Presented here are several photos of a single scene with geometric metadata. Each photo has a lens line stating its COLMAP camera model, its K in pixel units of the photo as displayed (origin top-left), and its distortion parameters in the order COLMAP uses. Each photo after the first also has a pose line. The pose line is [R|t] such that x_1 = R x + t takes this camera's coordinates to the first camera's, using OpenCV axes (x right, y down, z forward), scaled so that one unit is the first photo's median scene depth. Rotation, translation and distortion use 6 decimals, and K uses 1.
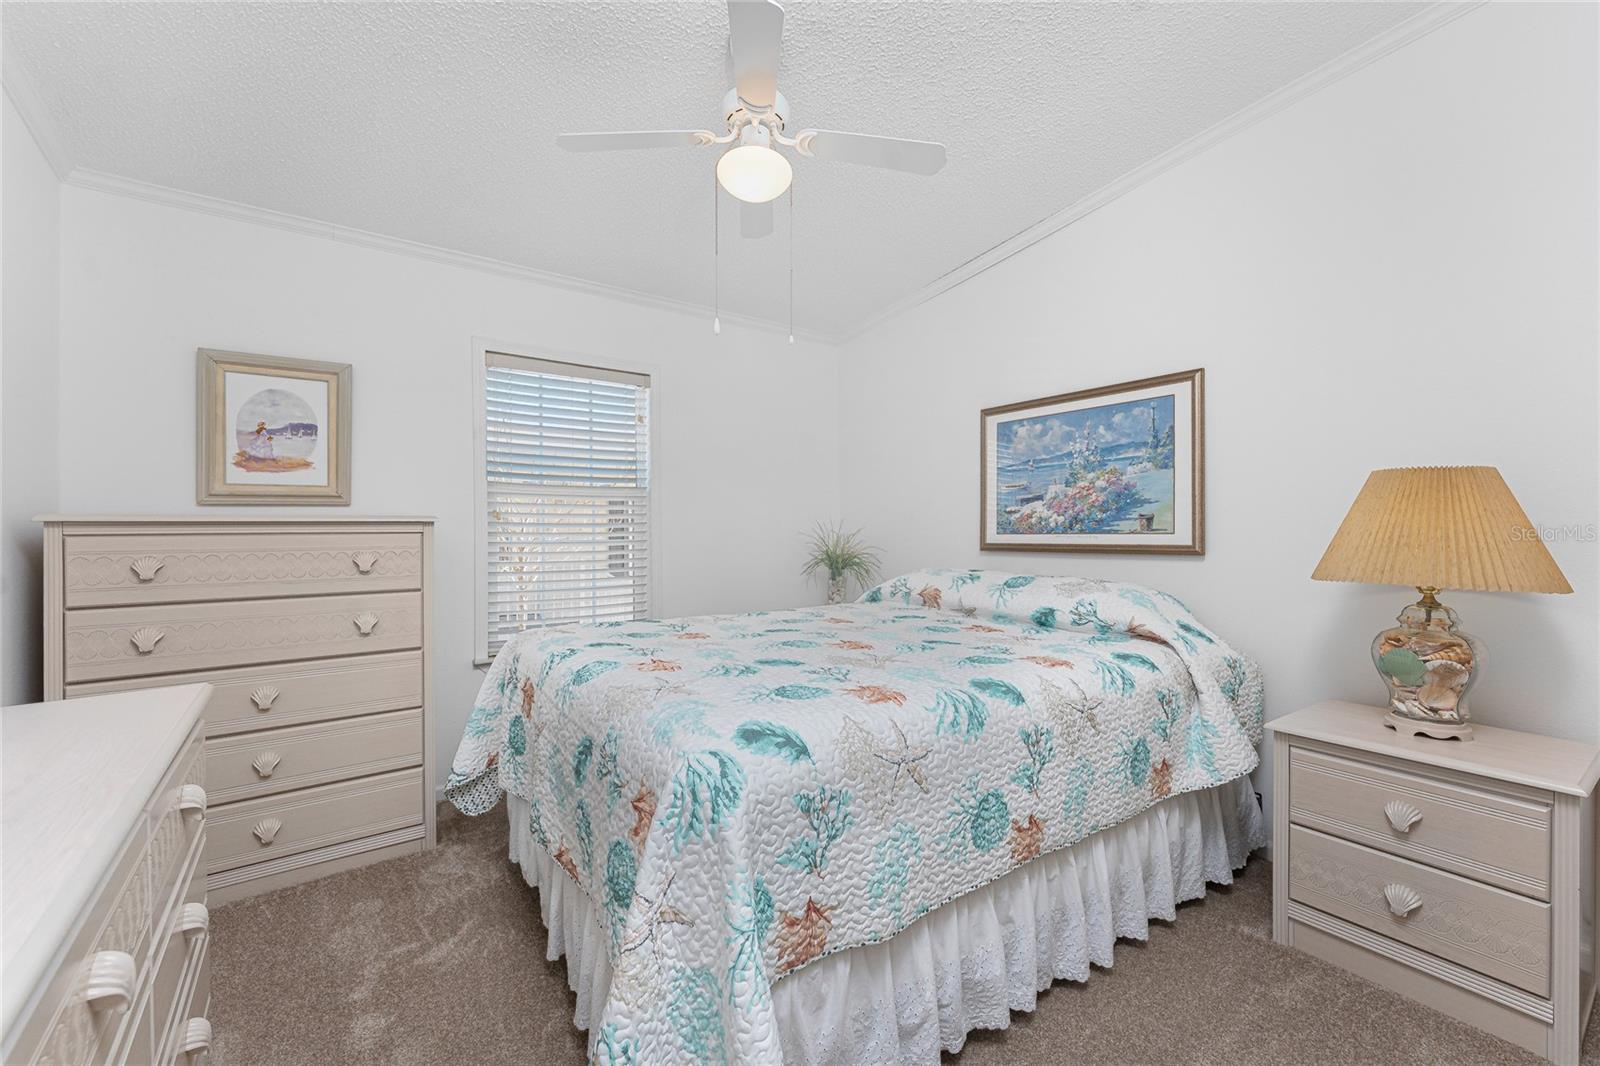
lens RADIAL K [[641.1, 0, 800.7], [0, 641.1, 533.5], [0, 0, 1]] dist [-0.009605, 0.000881]
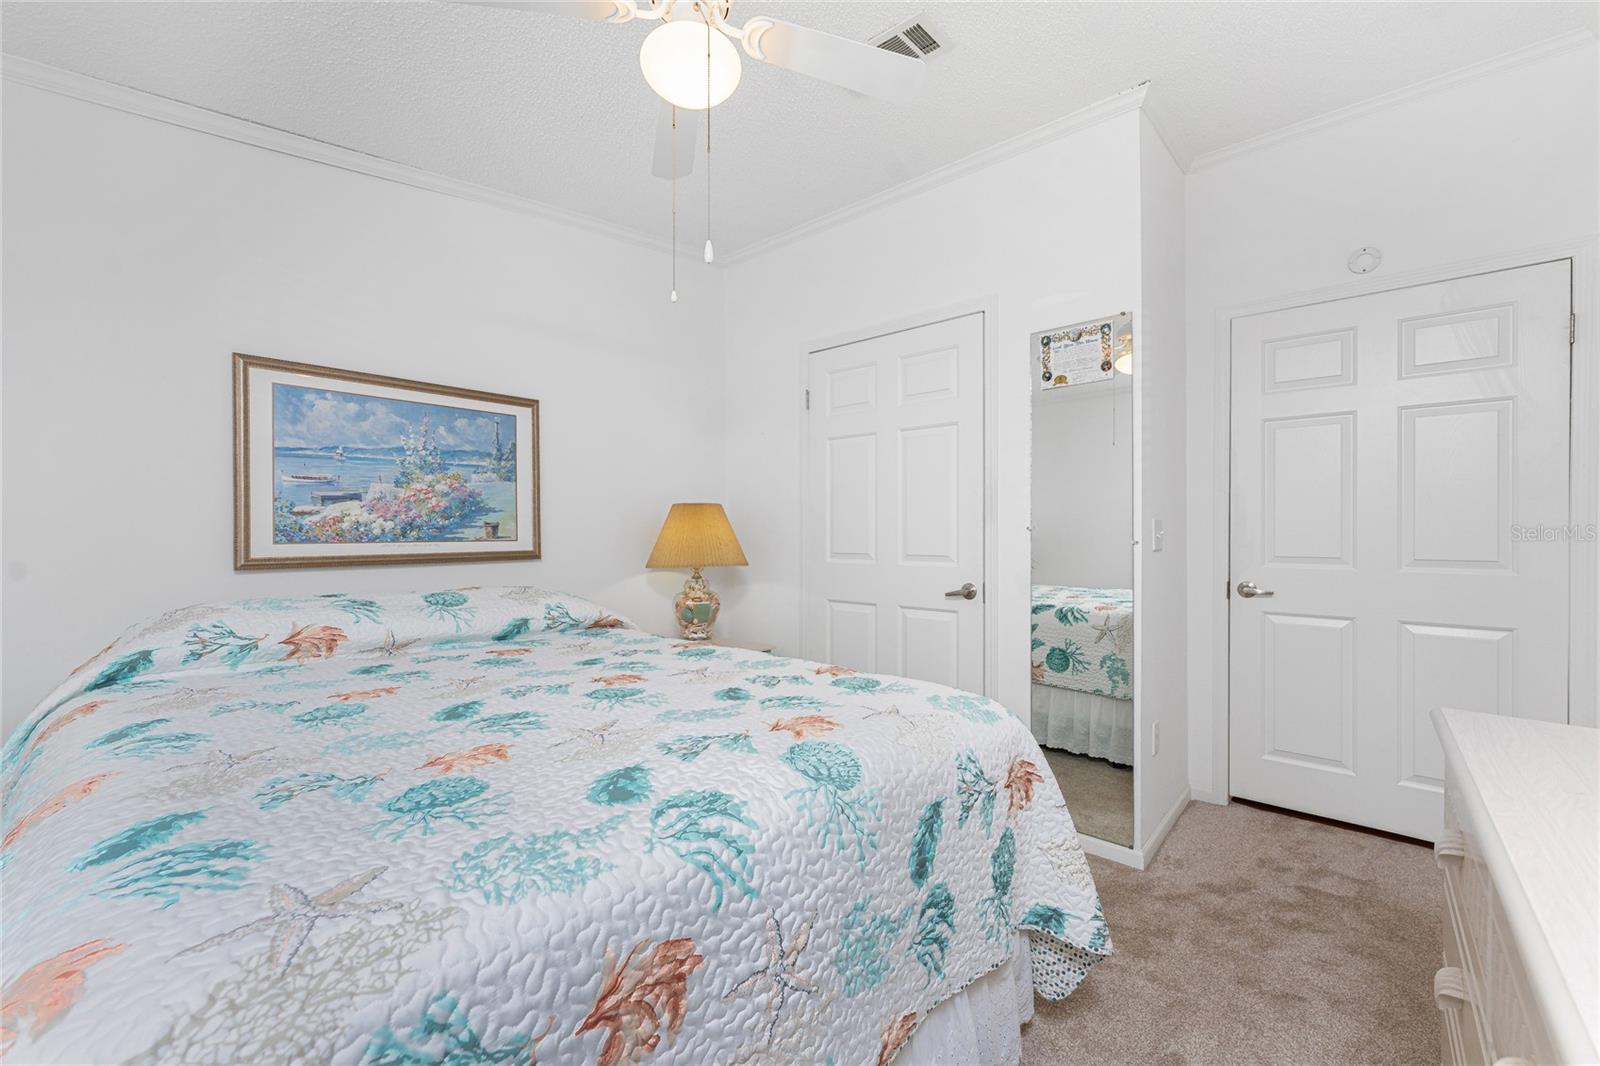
lens RADIAL K [[641.1, 0, 802.9], [0, 641.1, 535.6], [0, 0, 1]] dist [-0.009605, 0.000881]
pose [[-0.217149, -0.000012, 0.976138, -0.547033], [0.007850, 0.999968, 0.001758, -0.005624], [-0.976107, 0.008044, -0.217142, 0.672772]]
